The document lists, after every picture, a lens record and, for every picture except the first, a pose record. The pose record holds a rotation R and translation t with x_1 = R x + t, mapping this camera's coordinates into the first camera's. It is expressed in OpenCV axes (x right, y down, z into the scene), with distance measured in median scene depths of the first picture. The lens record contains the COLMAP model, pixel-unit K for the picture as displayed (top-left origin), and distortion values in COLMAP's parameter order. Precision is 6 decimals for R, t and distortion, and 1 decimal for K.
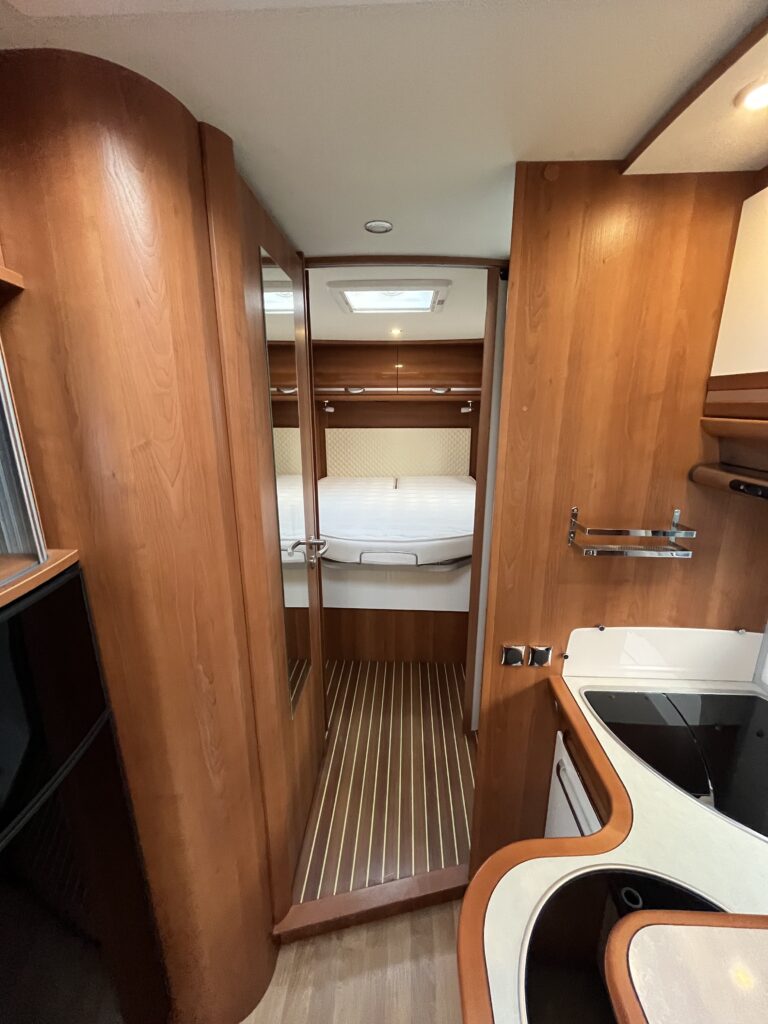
lens RADIAL K [[412.8, 0, 388.0], [0, 412.8, 512.6], [0, 0, 1]] dist [-0.004074, 0.000534]
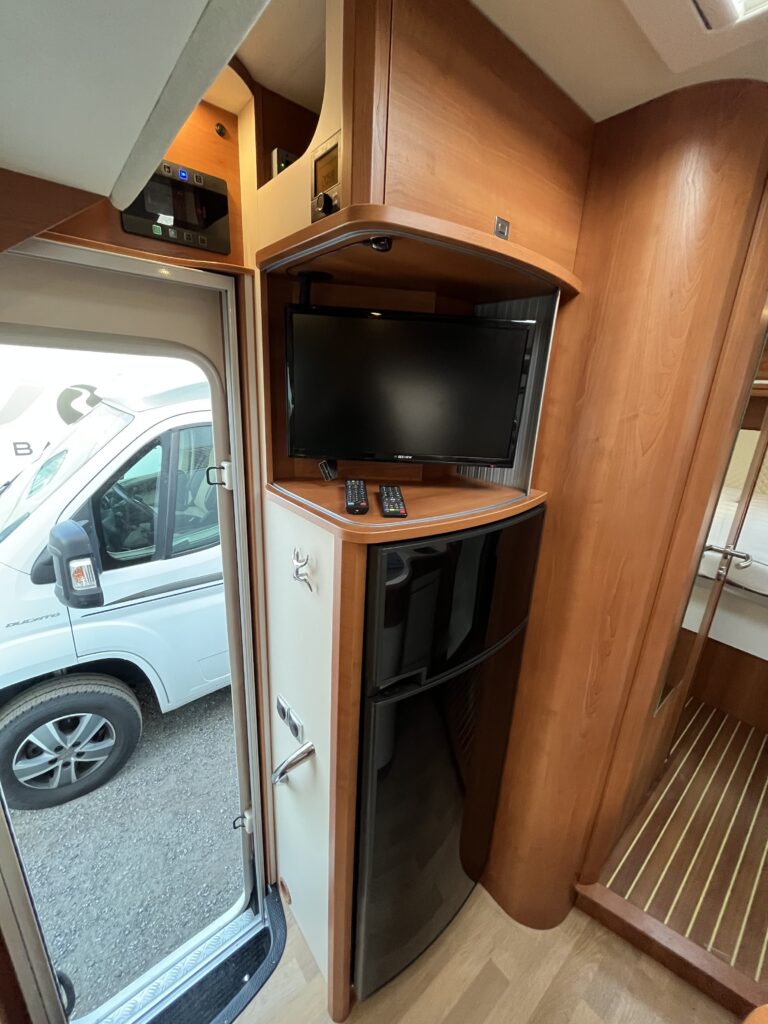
lens RADIAL K [[412.8, 0, 387.9], [0, 412.8, 512.5], [0, 0, 1]] dist [-0.004074, 0.000534]
pose [[0.674434, 0.247607, -0.695578, -0.118142], [-0.233938, 0.965215, 0.116763, 0.082248], [0.700294, 0.083974, 0.708899, -0.198211]]
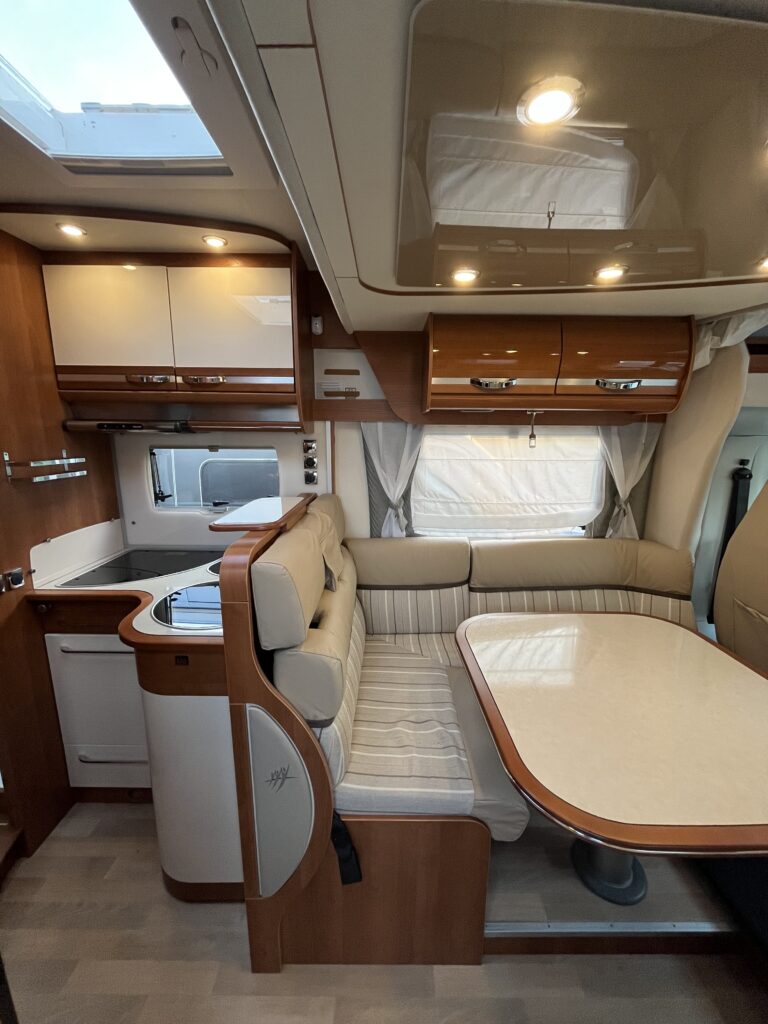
lens RADIAL K [[412.8, 0, 388.0], [0, 412.8, 513.1], [0, 0, 1]] dist [-0.004074, 0.000534]
pose [[-0.047332, -0.198752, 0.978906, -0.870395], [0.246572, 0.947353, 0.204268, 0.192318], [-0.967968, 0.251039, 0.004167, -0.132529]]
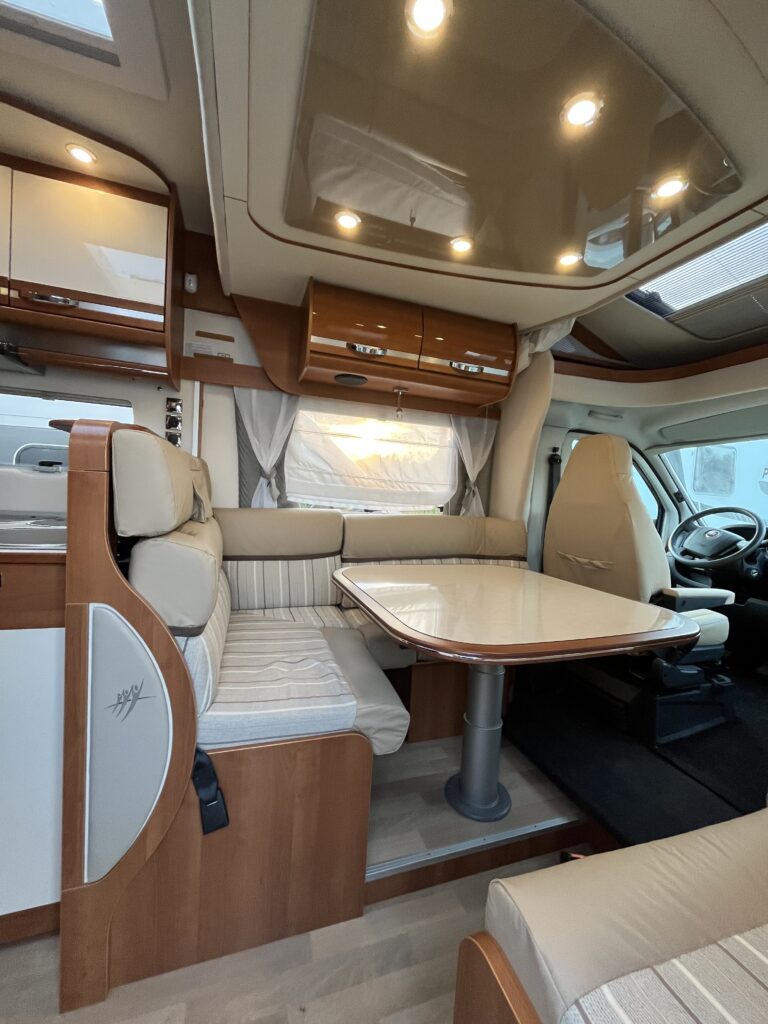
lens RADIAL K [[412.8, 0, 388.2], [0, 412.8, 513.0], [0, 0, 1]] dist [-0.004074, 0.000534]
pose [[-0.369221, -0.066241, 0.926978, -0.931780], [0.178262, 0.973887, 0.140596, 0.526795], [-0.912085, 0.217156, -0.347771, 0.008687]]
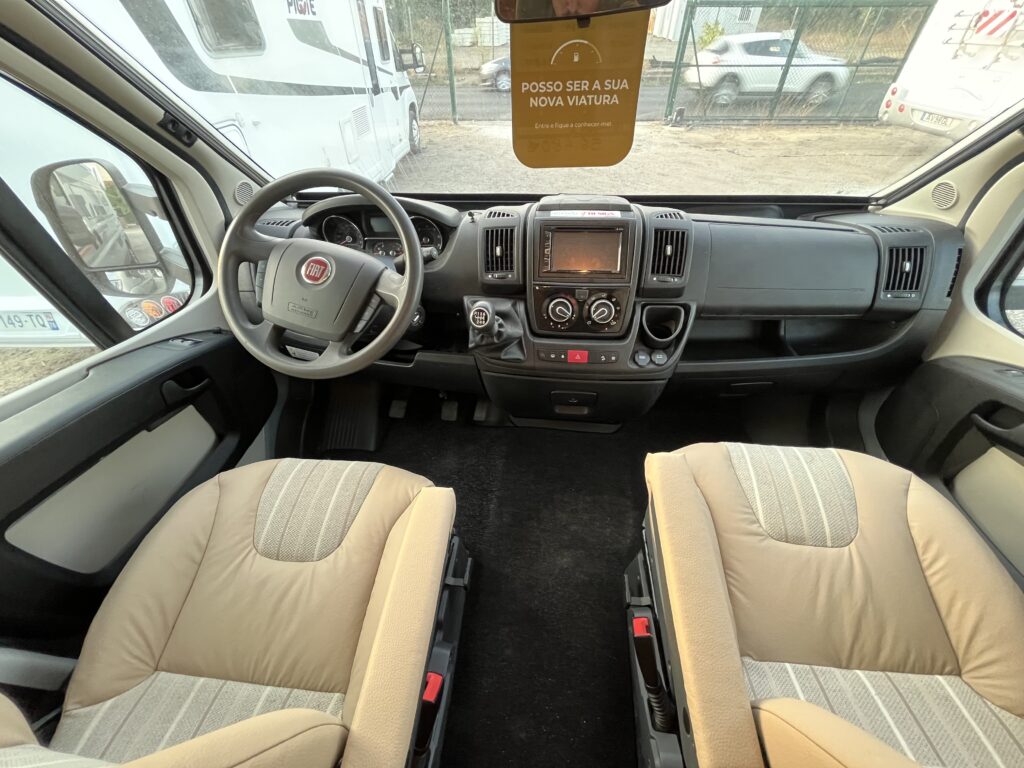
lens RADIAL K [[412.8, 0, 513.3], [0, 412.8, 381.5], [0, 0, 1]] dist [-0.004074, 0.000534]
pose [[-0.998484, -0.013391, 0.053380, -0.138416], [0.035529, 0.583901, 0.811047, 0.695481], [-0.042029, 0.811715, -0.582540, -1.390451]]
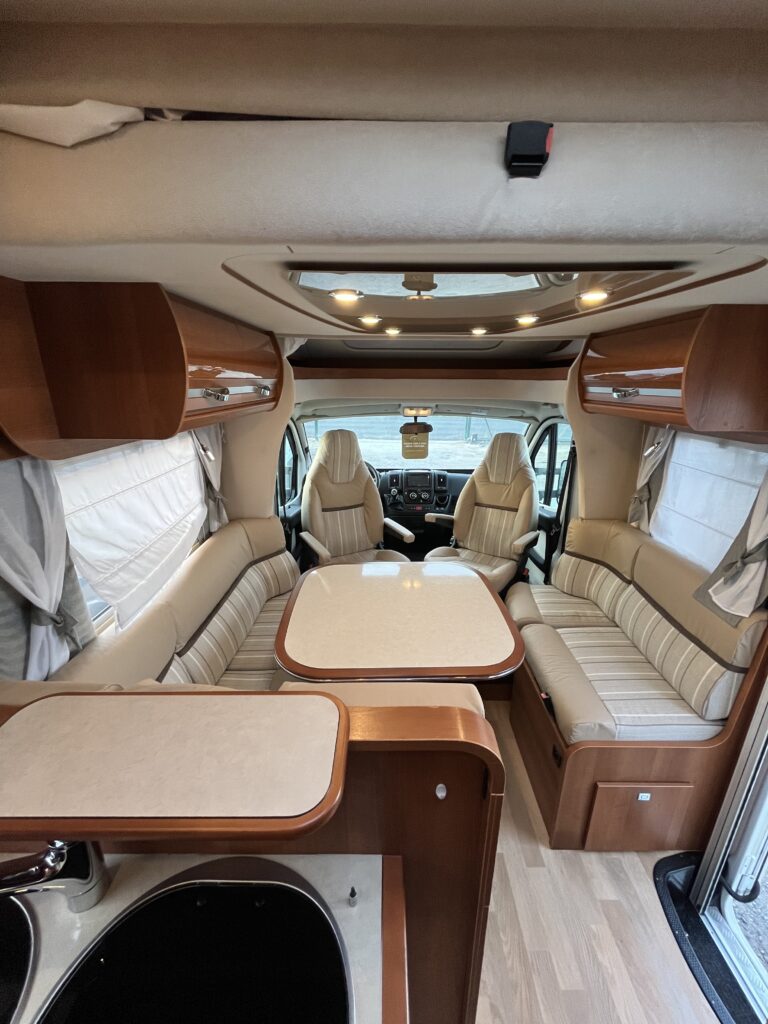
lens RADIAL K [[412.8, 0, 387.7], [0, 412.8, 513.2], [0, 0, 1]] dist [-0.004074, 0.000534]
pose [[-0.998972, 0.009091, -0.044406, 0.122671], [-0.016247, 0.842776, 0.538019, -0.170644], [0.042315, 0.538187, -0.841763, 0.513230]]
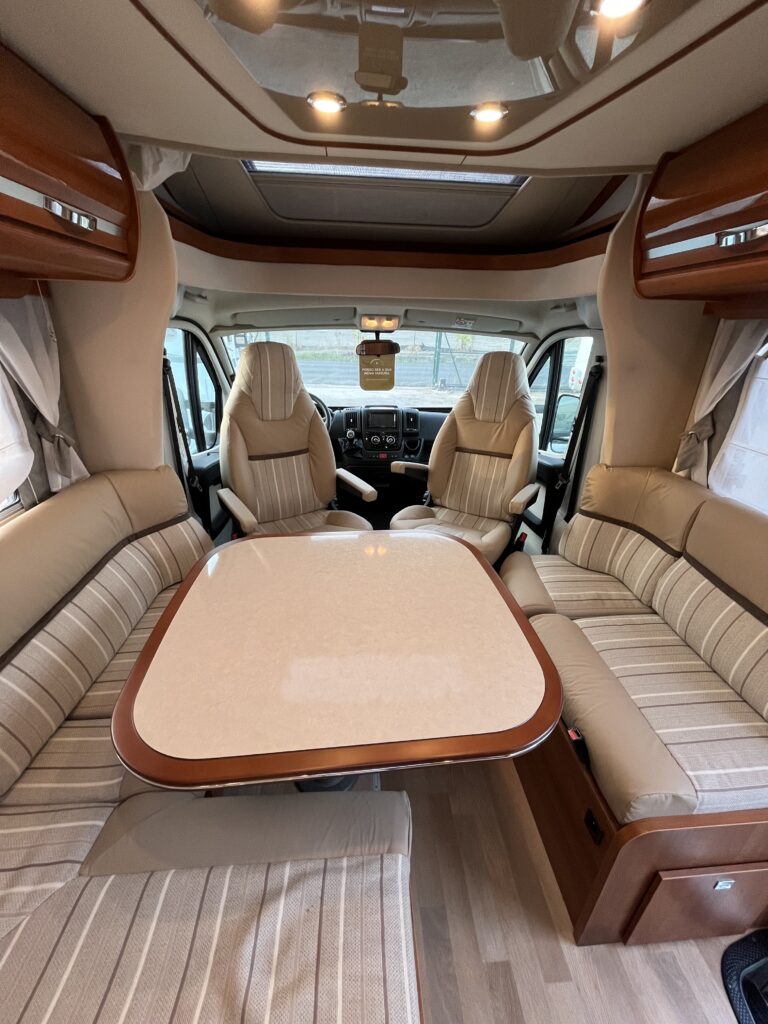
lens RADIAL K [[412.8, 0, 388.0], [0, 412.8, 512.5], [0, 0, 1]] dist [-0.004074, 0.000534]
pose [[-0.991640, 0.032489, -0.124882, 0.041862], [-0.053429, 0.777553, 0.626543, 0.171947], [0.117458, 0.627977, -0.769317, 0.013460]]
